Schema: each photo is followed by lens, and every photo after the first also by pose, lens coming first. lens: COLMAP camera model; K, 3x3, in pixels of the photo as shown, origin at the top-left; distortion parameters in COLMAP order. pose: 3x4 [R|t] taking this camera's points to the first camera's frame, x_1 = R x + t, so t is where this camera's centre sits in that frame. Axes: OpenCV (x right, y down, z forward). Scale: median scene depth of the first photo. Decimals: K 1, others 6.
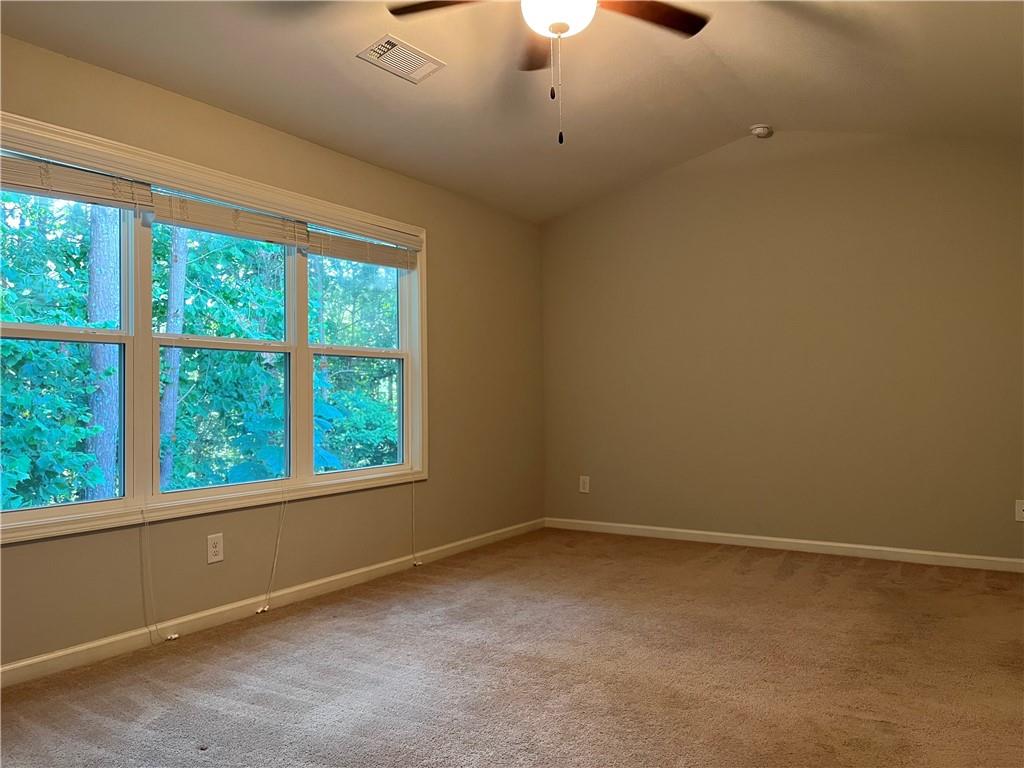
lens RADIAL K [[778.5, 0, 512.0], [0, 778.5, 384.0], [0, 0, 1]] dist [0.059523, -0.077864]
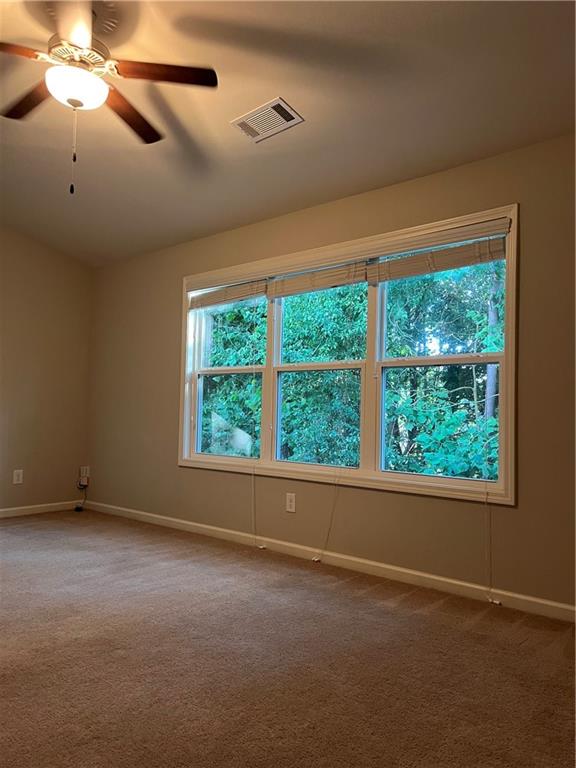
lens RADIAL K [[583.9, 0, 288.4], [0, 583.9, 389.4], [0, 0, 1]] dist [0.059523, -0.077864]
pose [[-0.151487, -0.020038, -0.988256, 0.672603], [0.006614, 0.999752, -0.021285, 0.013490], [0.988437, -0.009761, -0.151317, 1.062261]]
